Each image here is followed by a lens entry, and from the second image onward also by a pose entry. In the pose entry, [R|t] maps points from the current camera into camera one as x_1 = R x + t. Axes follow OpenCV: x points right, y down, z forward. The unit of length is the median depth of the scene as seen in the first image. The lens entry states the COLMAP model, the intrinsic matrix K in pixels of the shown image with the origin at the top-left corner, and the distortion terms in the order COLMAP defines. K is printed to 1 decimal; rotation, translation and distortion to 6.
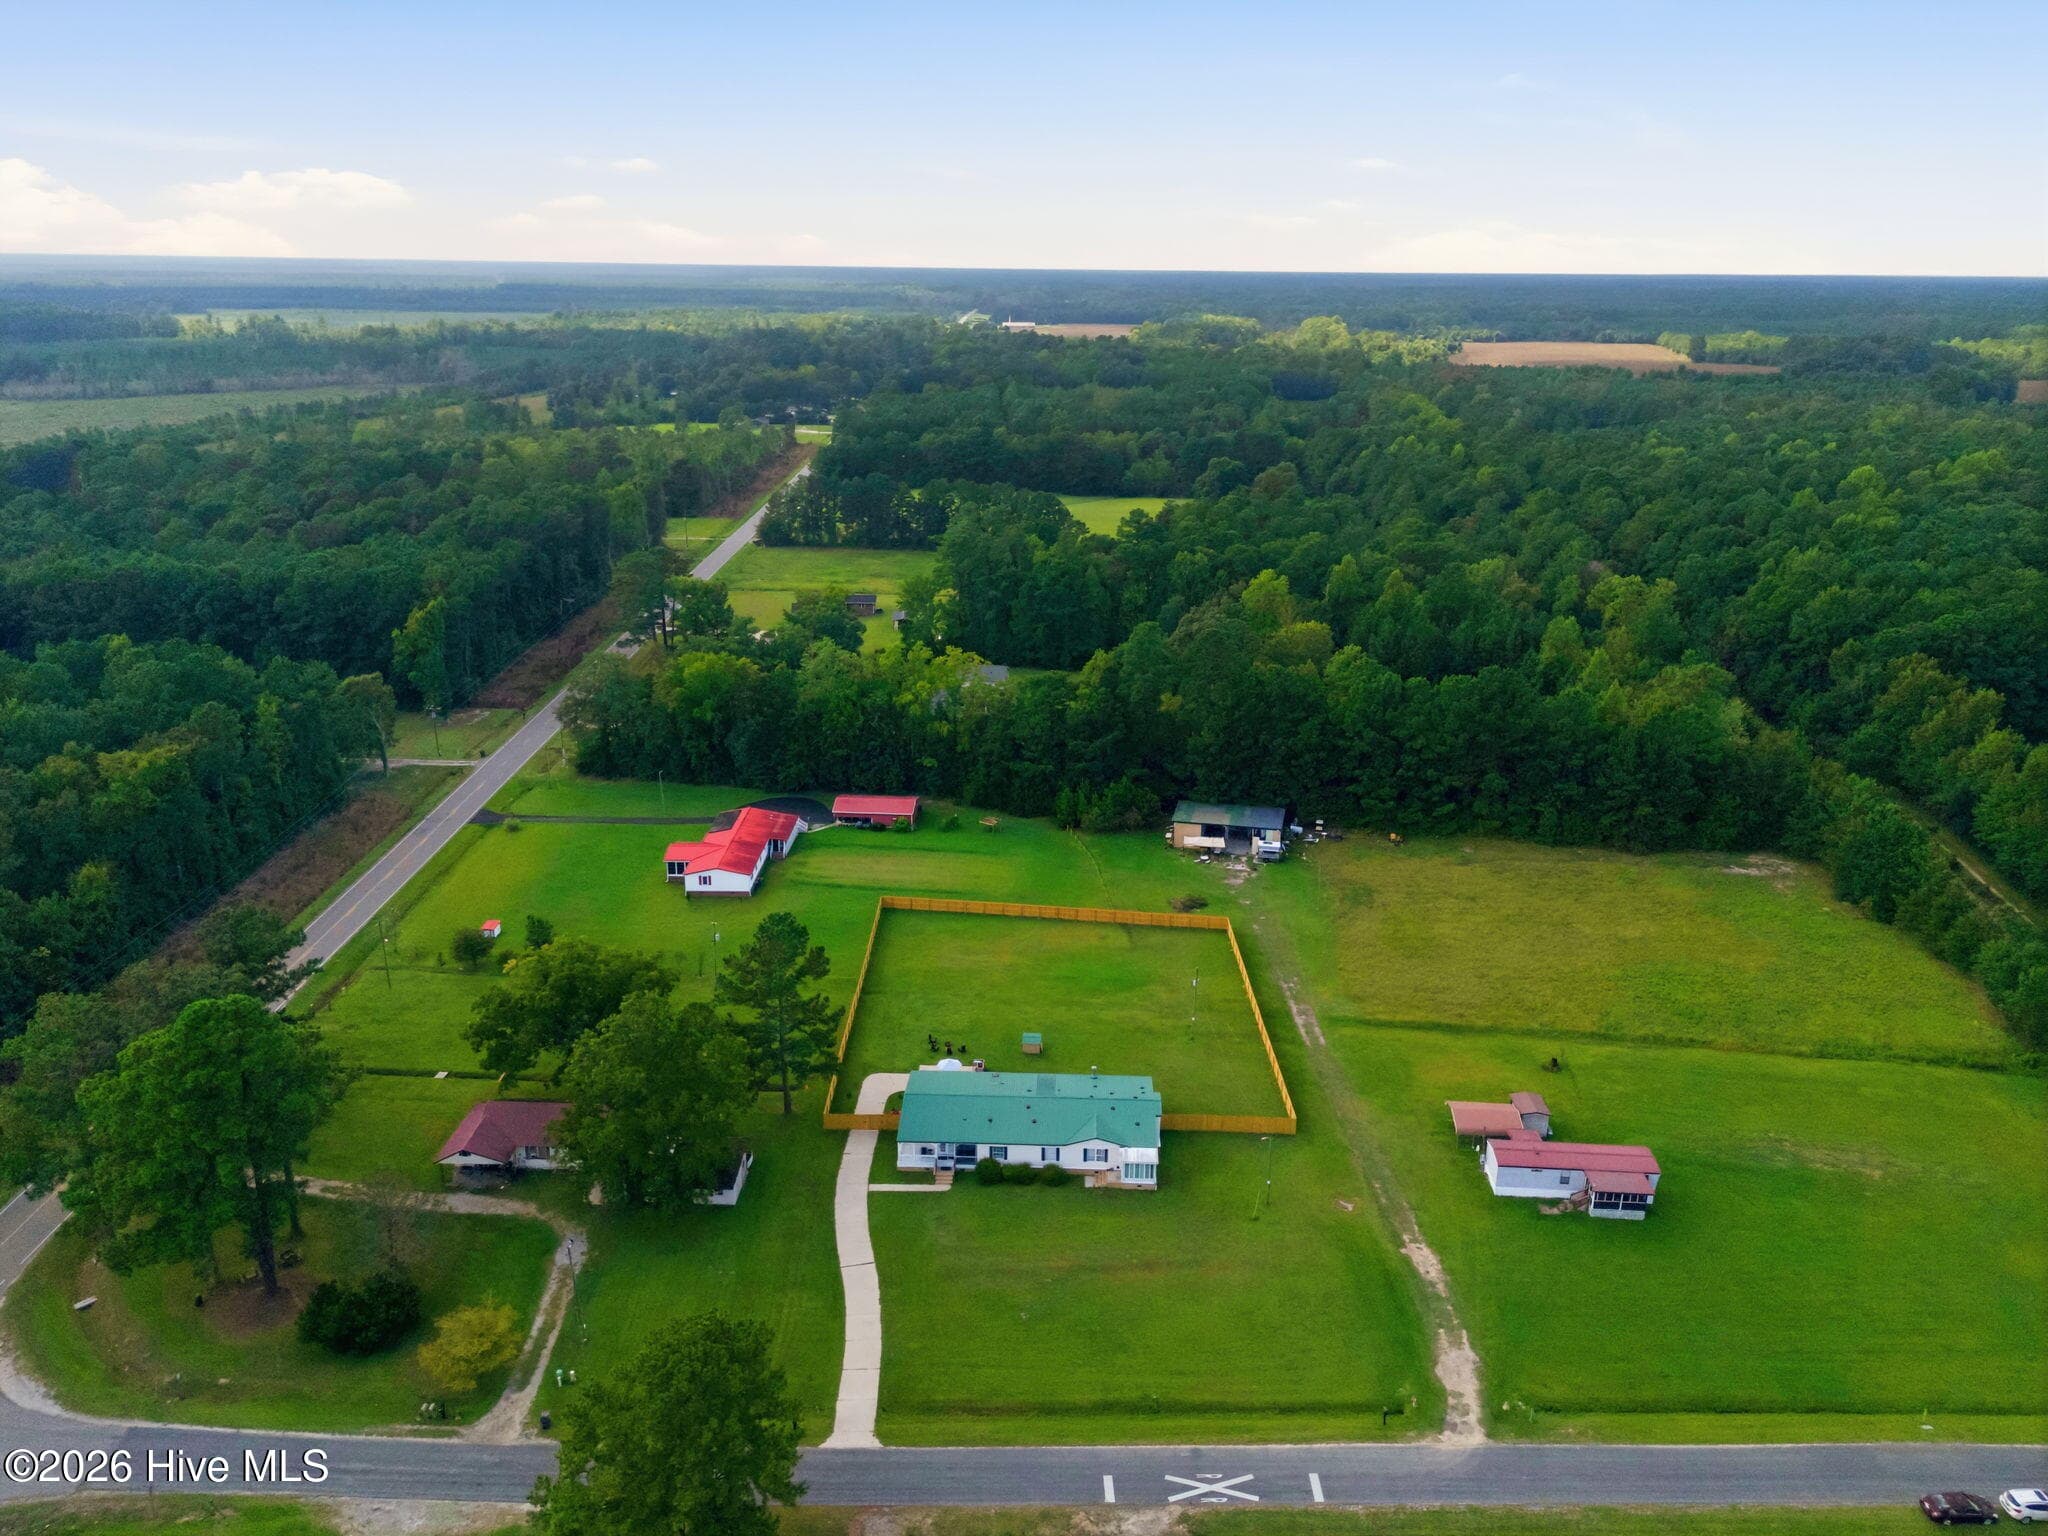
lens RADIAL K [[1501.5, 0, 1025.8], [0, 1501.5, 778.7], [0, 0, 1]] dist [0.077603, -0.070000]
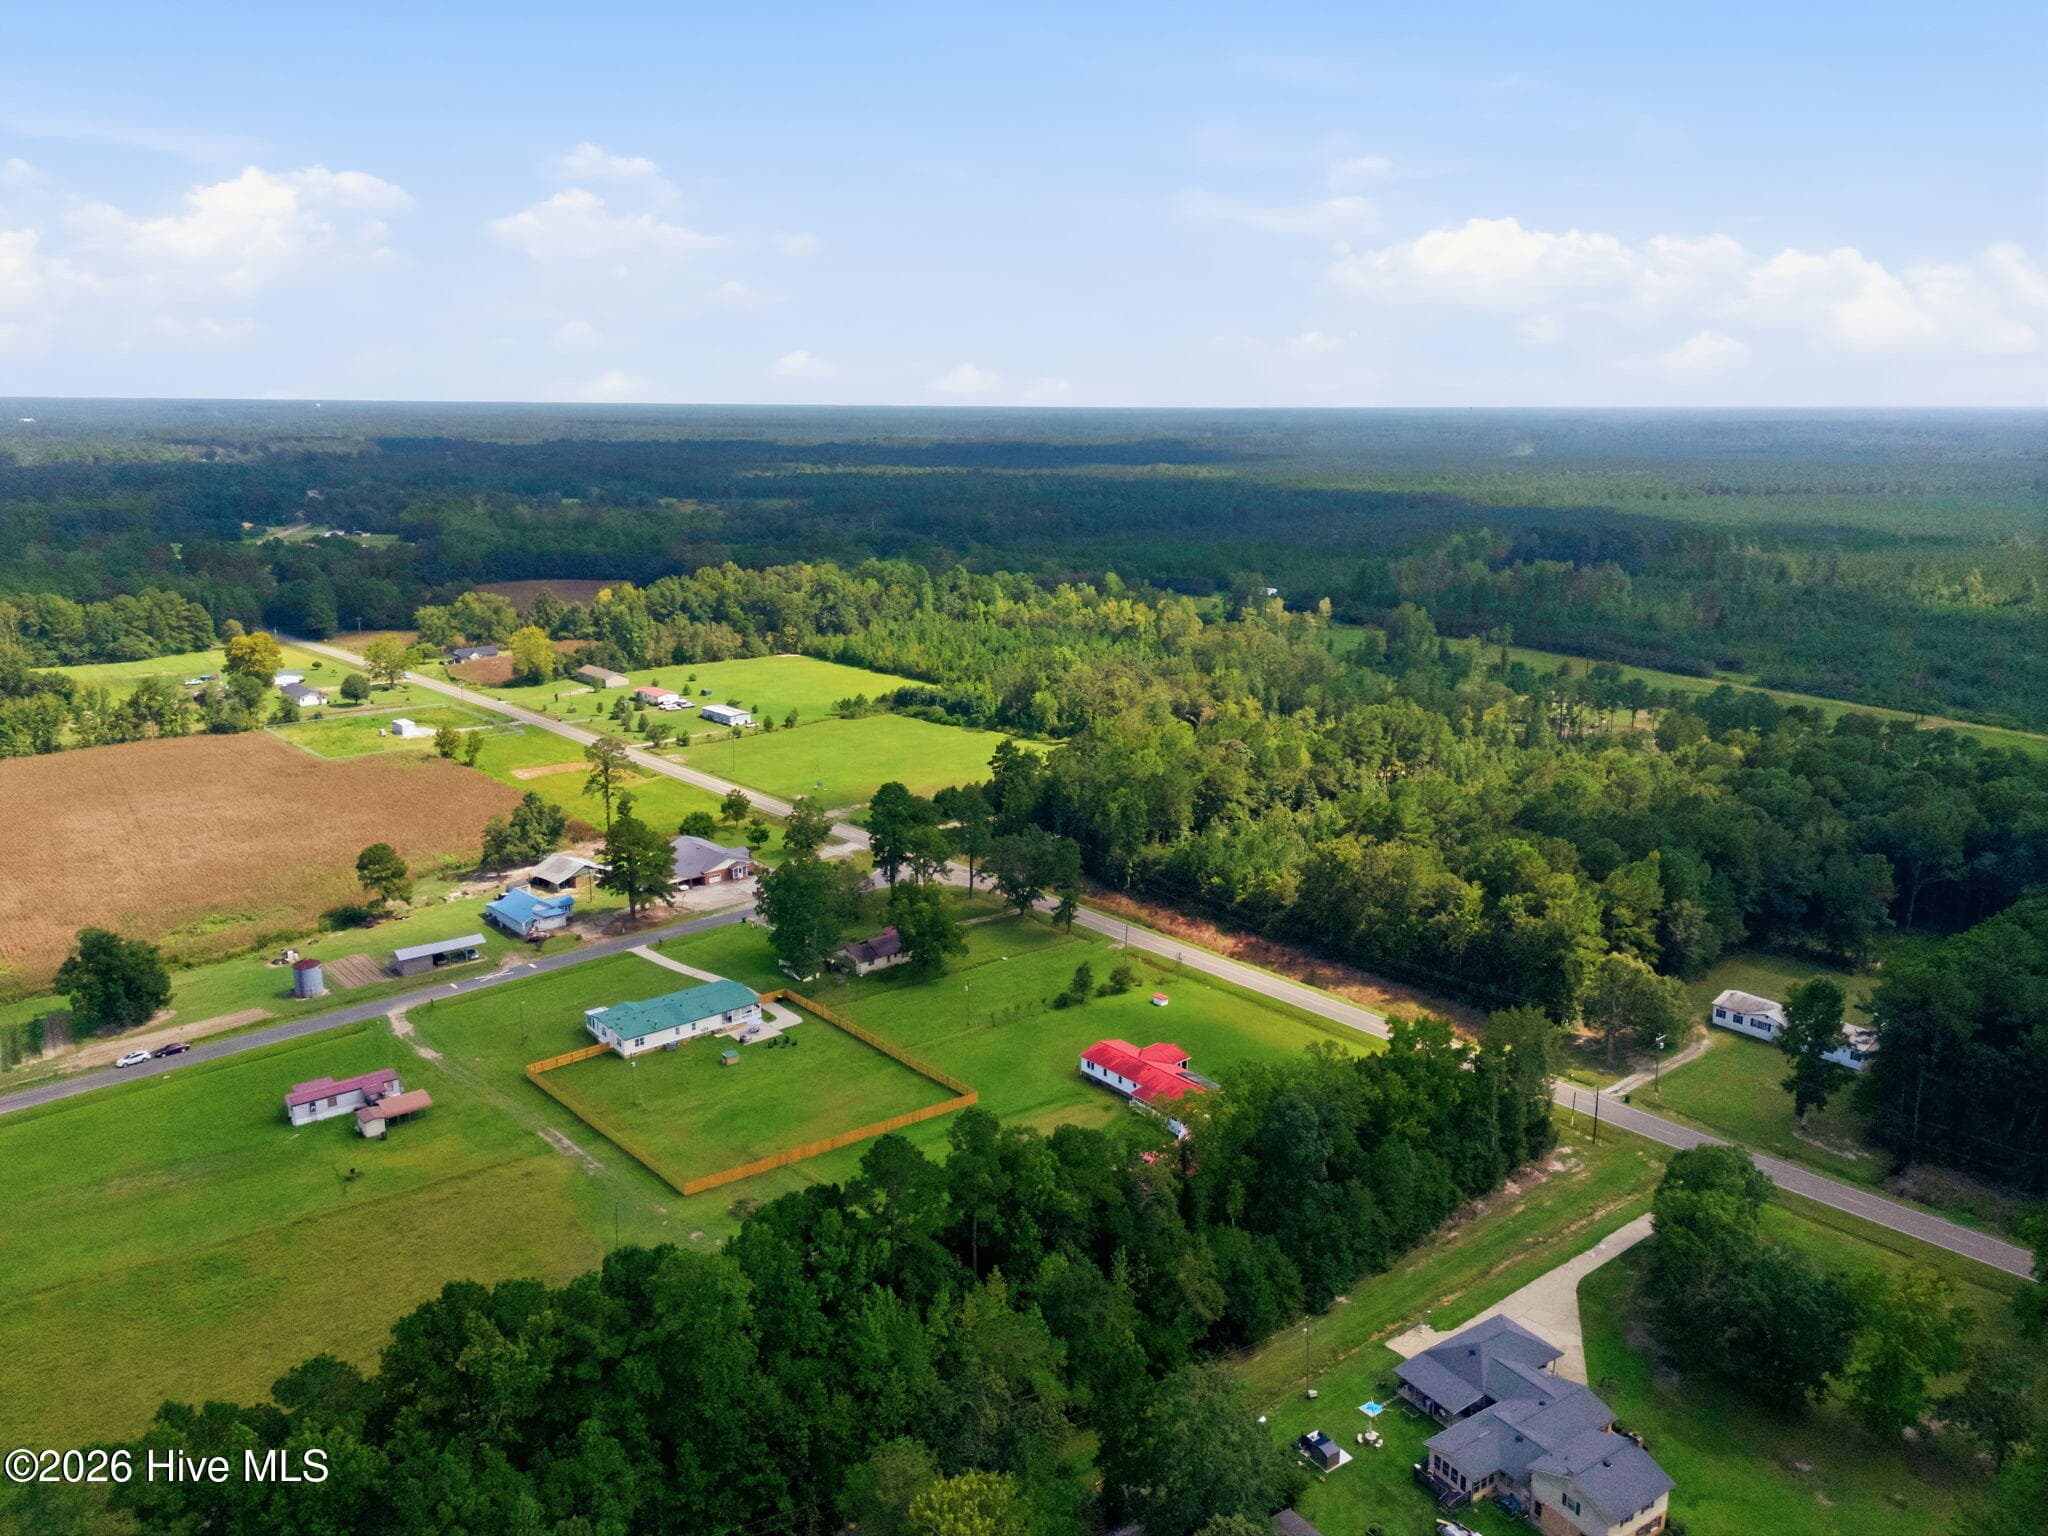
lens RADIAL K [[1501.5, 0, 1039.0], [0, 1501.5, 731.3], [0, 0, 1]] dist [0.077603, -0.070000]
pose [[-0.742317, 0.127317, -0.657842, 0.572047], [-0.231310, 0.872734, 0.429919, -0.646636], [0.628858, 0.471301, -0.618396, 1.582455]]
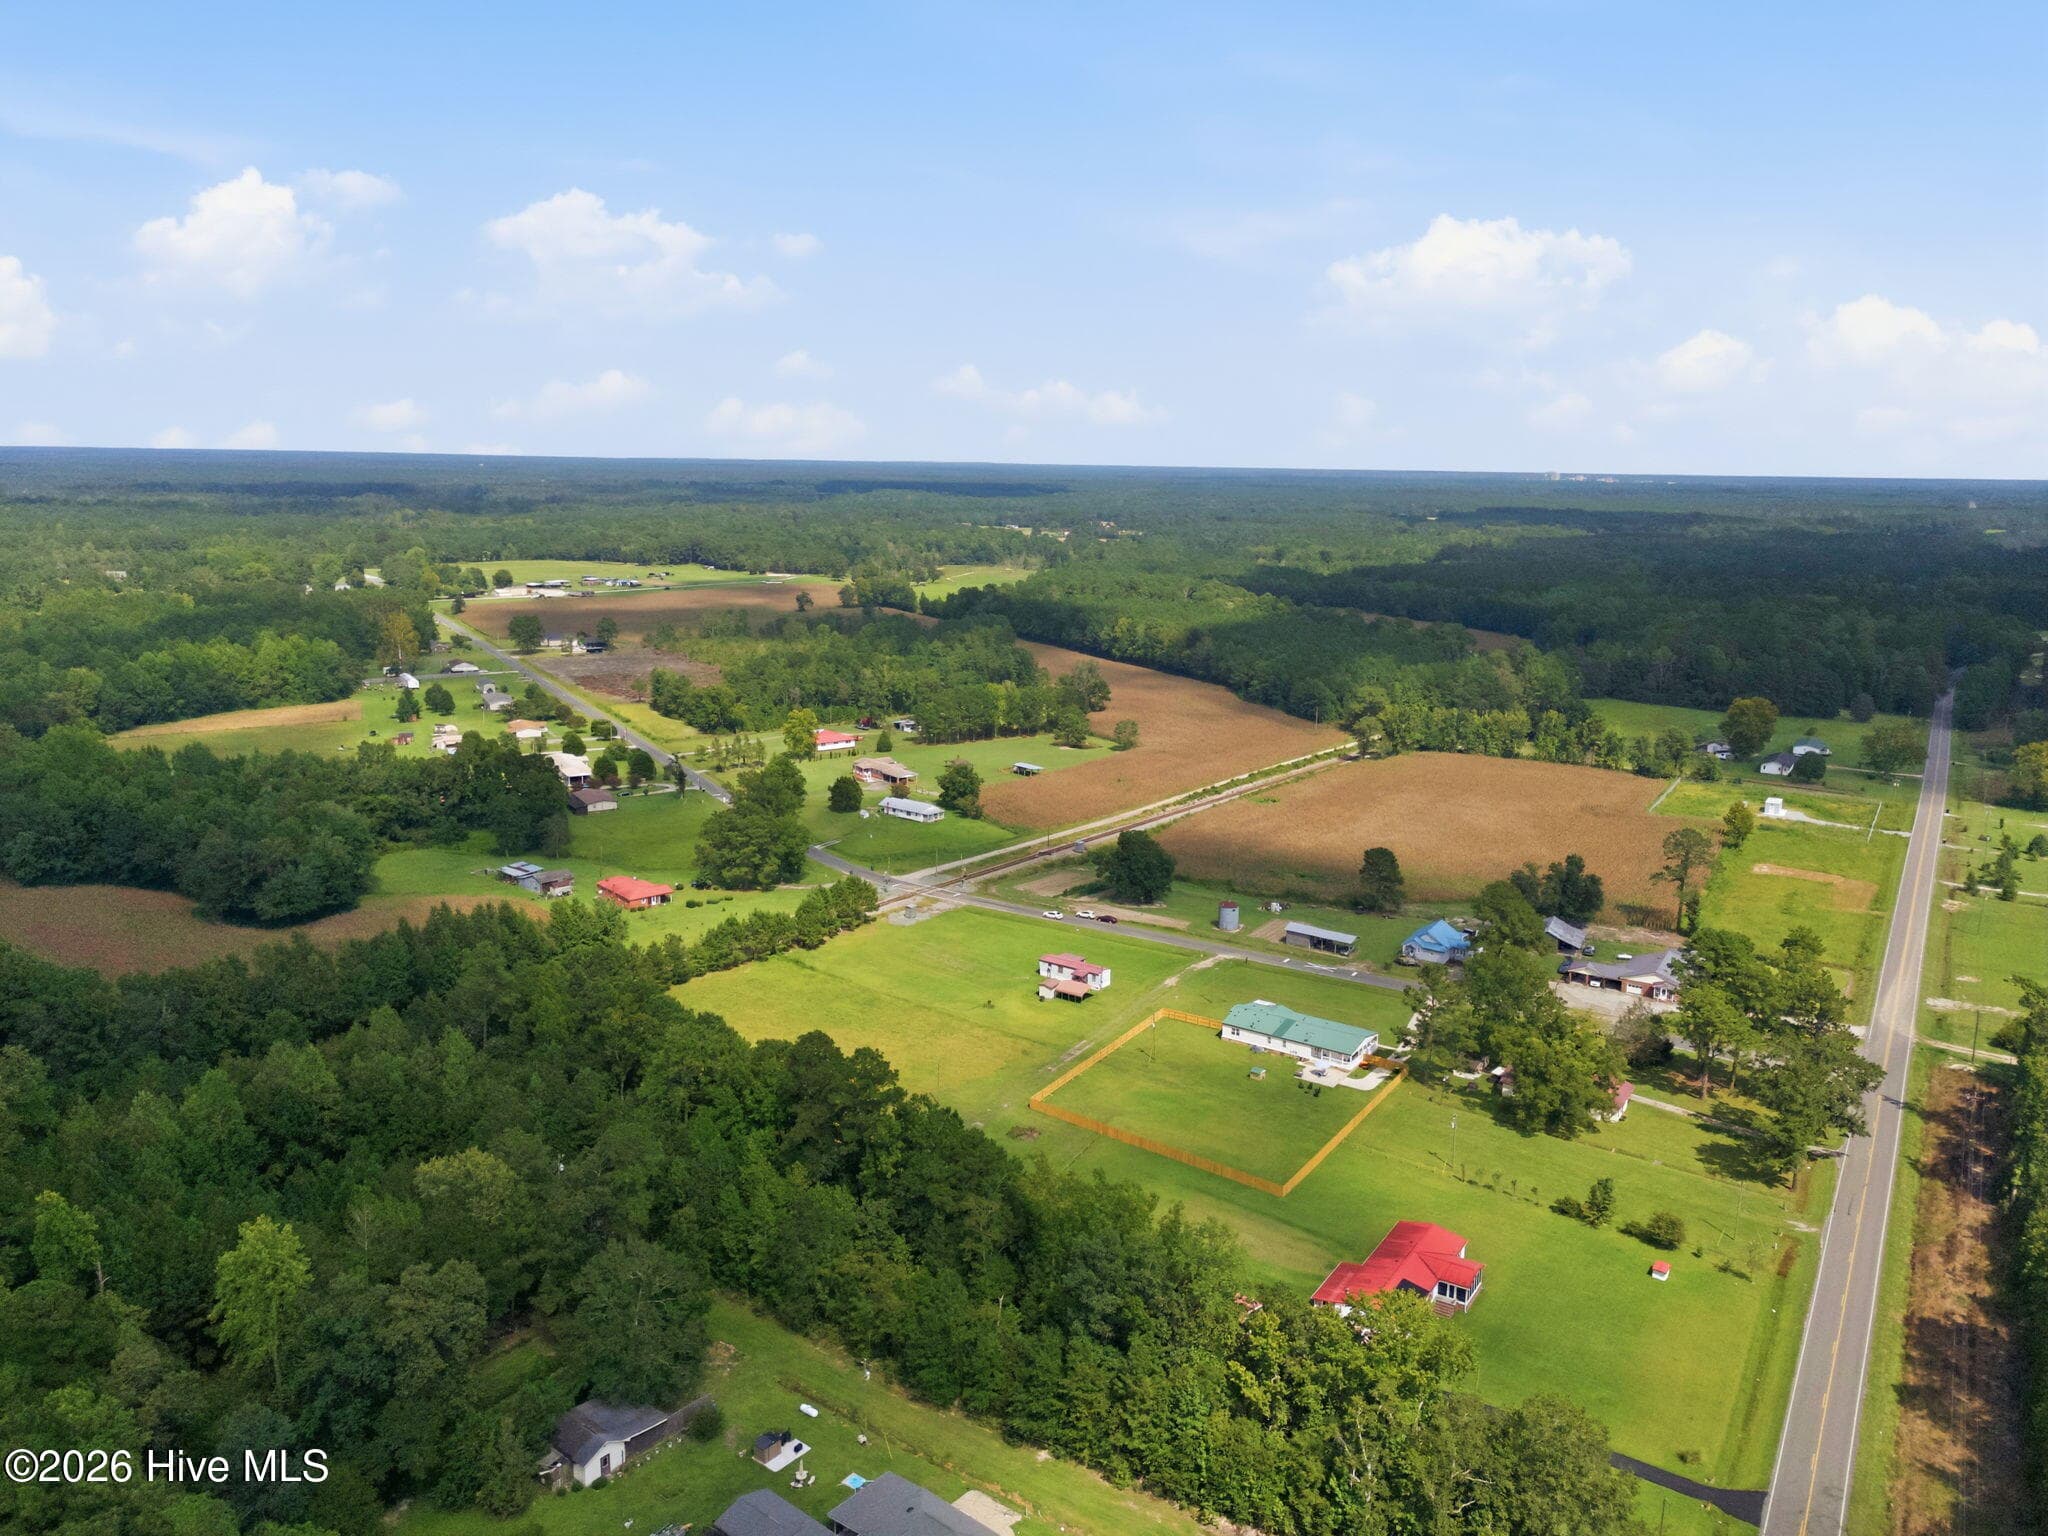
lens RADIAL K [[1501.5, 0, 1026.3], [0, 1501.5, 774.3], [0, 0, 1]] dist [0.077603, -0.070000]
pose [[-0.848714, -0.133759, 0.511657, -0.445350], [0.146118, 0.870516, 0.469948, -0.697970], [-0.508266, 0.473614, -0.719274, 1.705586]]
